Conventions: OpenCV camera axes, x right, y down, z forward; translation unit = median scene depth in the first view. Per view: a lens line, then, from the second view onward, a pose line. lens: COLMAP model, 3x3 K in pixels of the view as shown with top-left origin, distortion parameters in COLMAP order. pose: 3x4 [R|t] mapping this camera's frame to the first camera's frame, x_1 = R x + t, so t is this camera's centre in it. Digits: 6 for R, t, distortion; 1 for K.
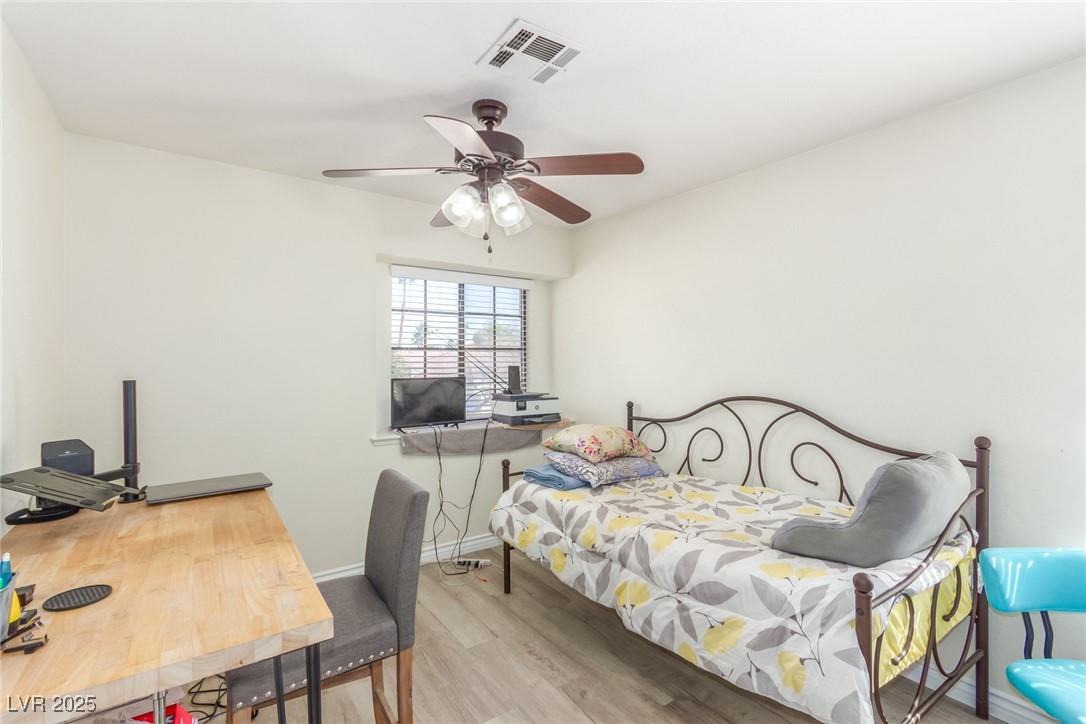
lens RADIAL K [[504.8, 0, 550.0], [0, 504.8, 362.3], [0, 0, 1]] dist [0.000890, 0.001045]
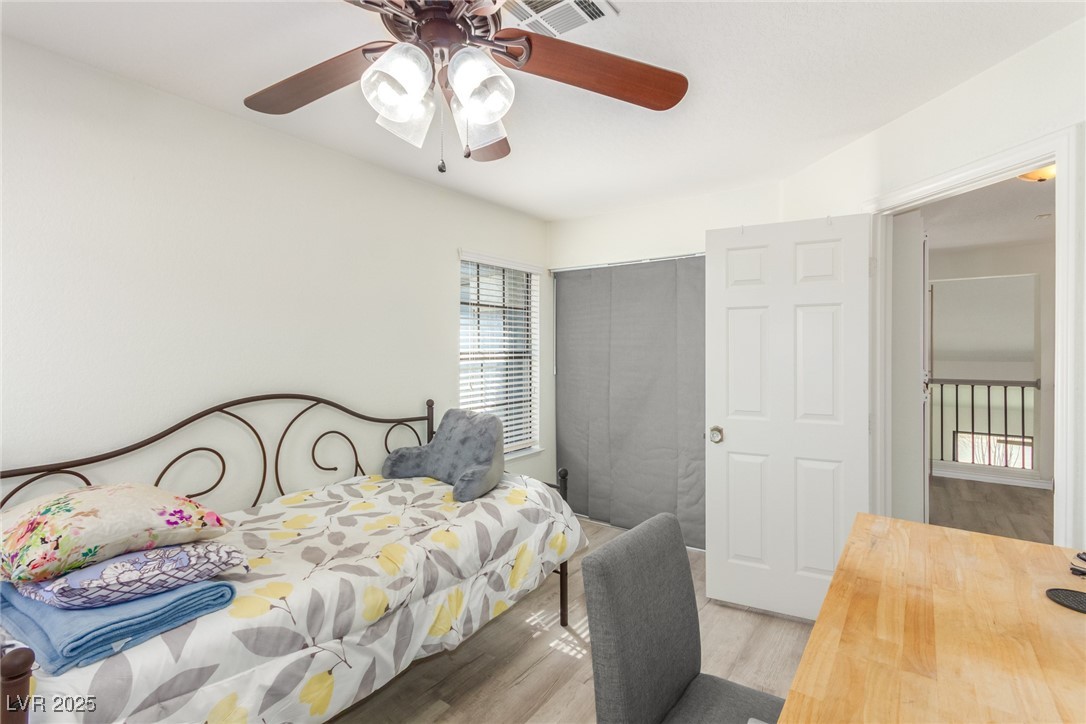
lens RADIAL K [[508.5, 0, 545.1], [0, 508.5, 356.2], [0, 0, 1]] dist [-0.001151, 0.000122]
pose [[-0.318862, -0.012736, 0.947716, -0.692535], [0.007226, 0.999848, 0.015868, -0.009539], [-0.947774, 0.011907, -0.318721, 1.036972]]
